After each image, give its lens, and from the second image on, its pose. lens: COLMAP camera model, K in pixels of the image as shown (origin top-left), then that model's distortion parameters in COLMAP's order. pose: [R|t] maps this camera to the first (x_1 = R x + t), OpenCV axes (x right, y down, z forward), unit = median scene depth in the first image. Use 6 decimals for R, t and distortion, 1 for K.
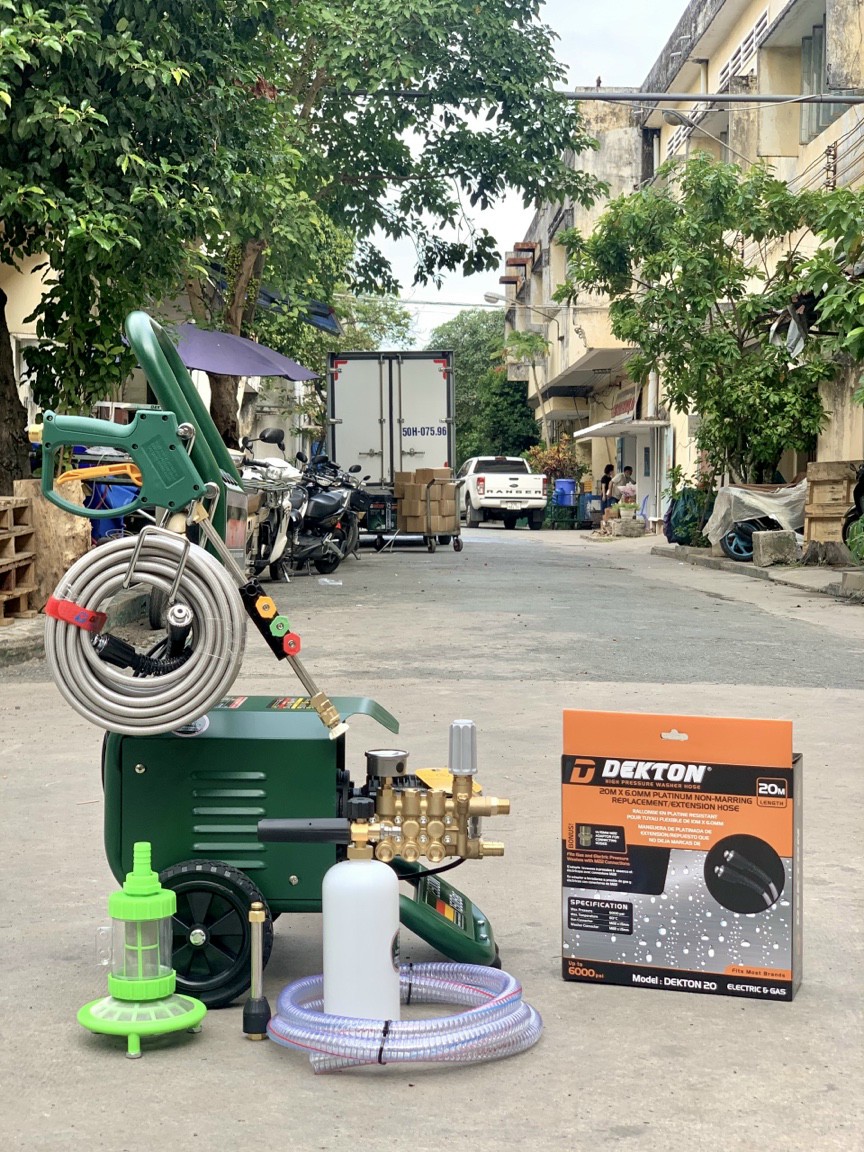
lens RADIAL K [[1668.8, 0, 408.6], [0, 1668.8, 589.8], [0, 0, 1]] dist [0.107263, -0.406299]
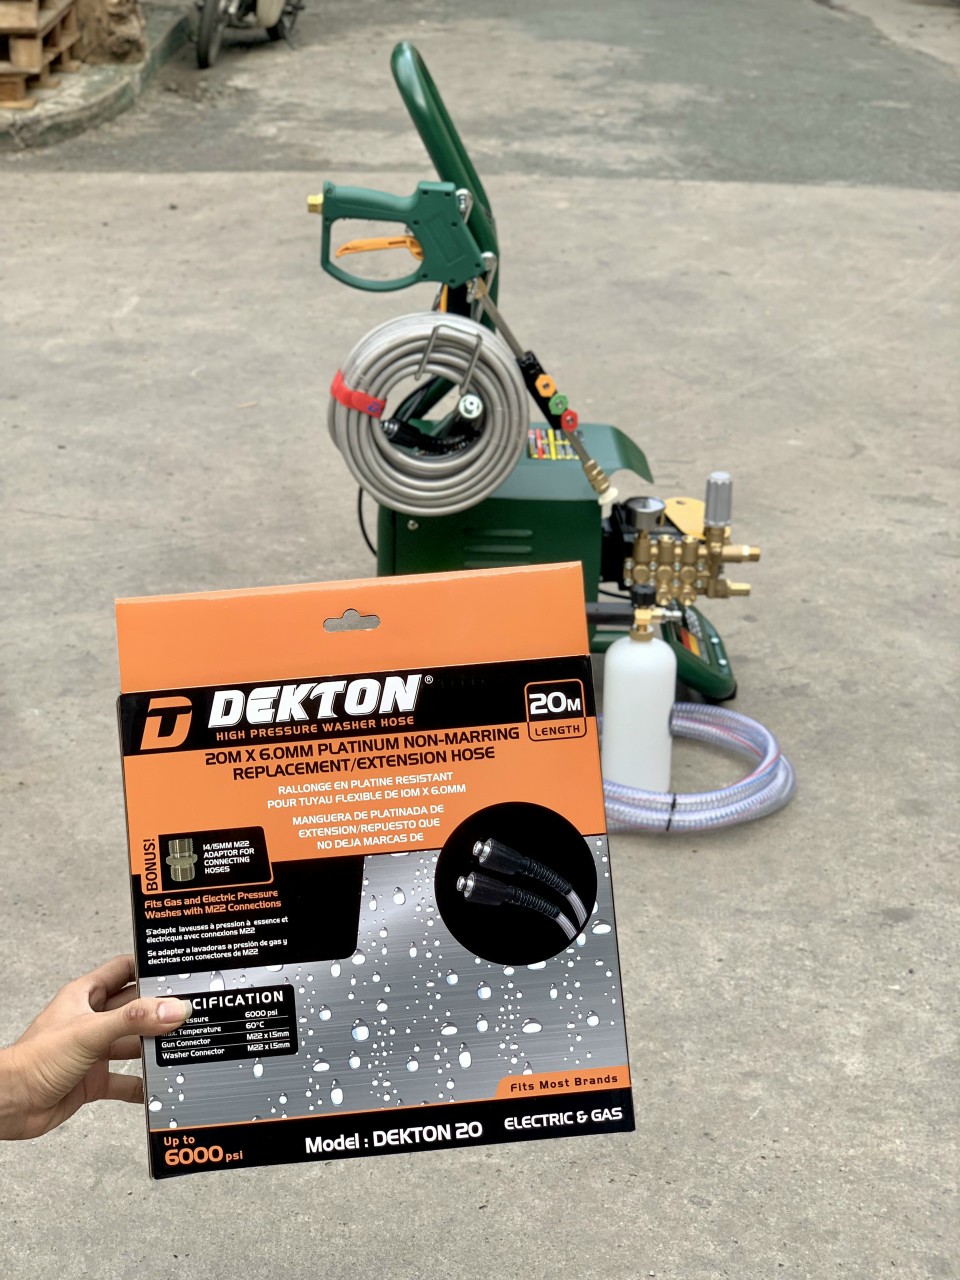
lens RADIAL K [[1850.8, 0, 438.5], [0, 1850.8, 604.9], [0, 0, 1]] dist [0.021816, 0.081829]
pose [[0.999941, 0.010016, 0.004121, -0.144826], [-0.010820, 0.940426, 0.339826, -0.231826], [-0.000472, -0.339850, 0.940479, -0.098889]]
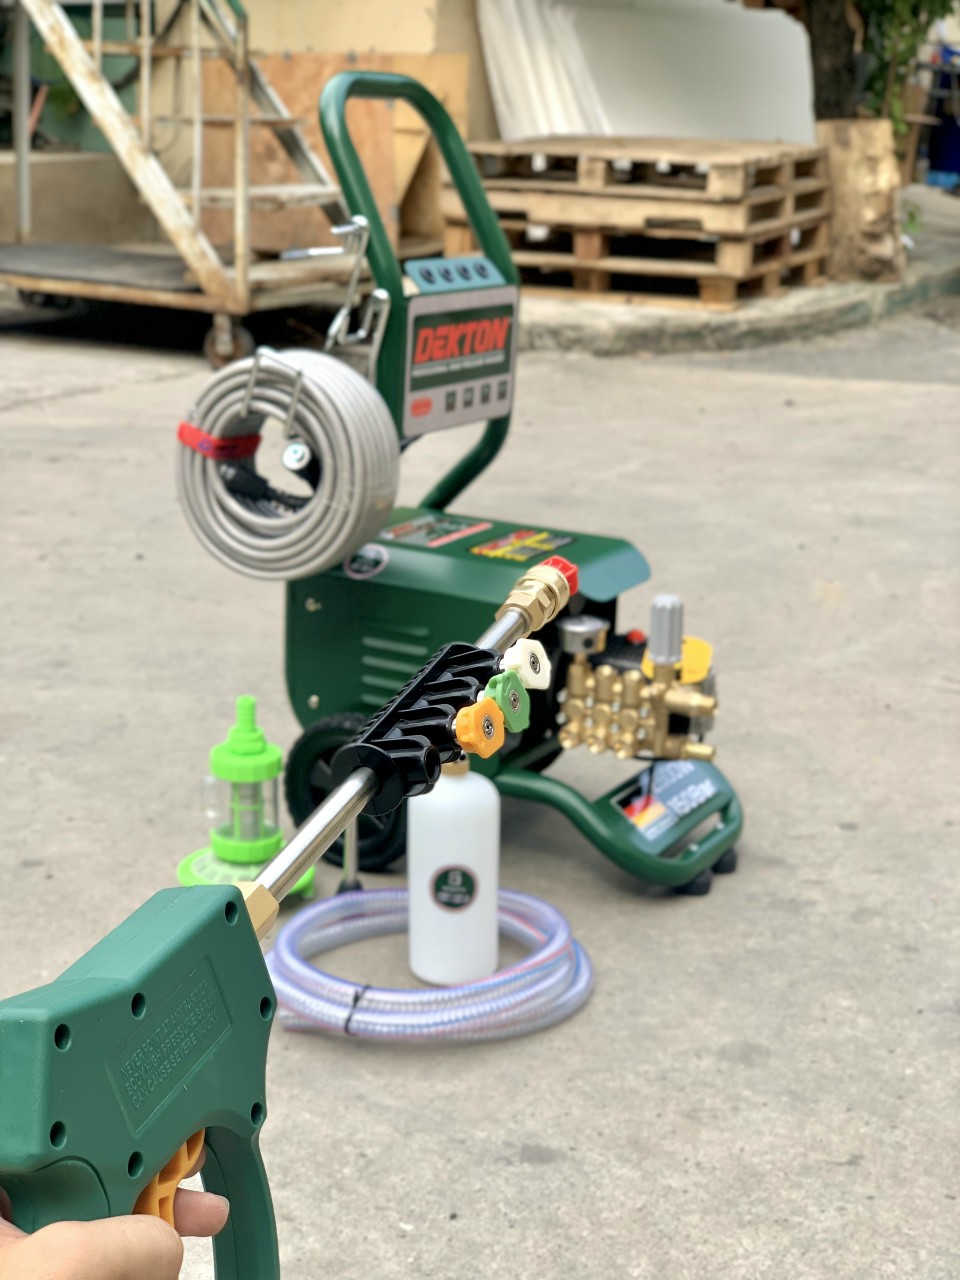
lens RADIAL K [[1854.2, 0, 454.0], [0, 1854.2, 655.4], [0, 0, 1]] dist [0.107263, -0.406299]
pose [[0.875214, 0.150140, -0.459846, 0.363354], [-0.038826, 0.969350, 0.242598, -0.110863], [0.482175, -0.194471, 0.854218, 0.167130]]
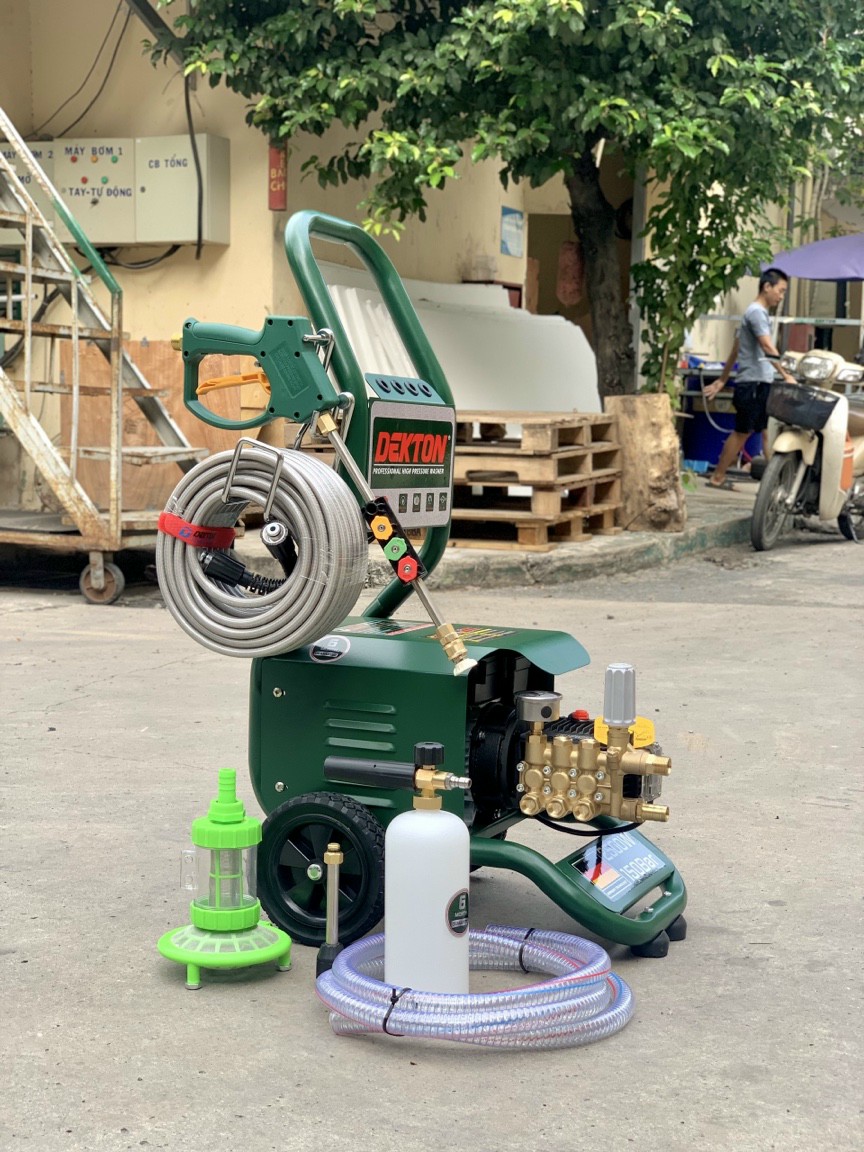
lens RADIAL K [[1668.8, 0, 408.6], [0, 1668.8, 589.8], [0, 0, 1]] dist [0.107263, -0.406299]
pose [[0.914082, 0.047632, -0.402723, 0.283512], [-0.028030, 0.998124, 0.054431, -0.005911], [0.404560, -0.038466, 0.913702, 0.151896]]
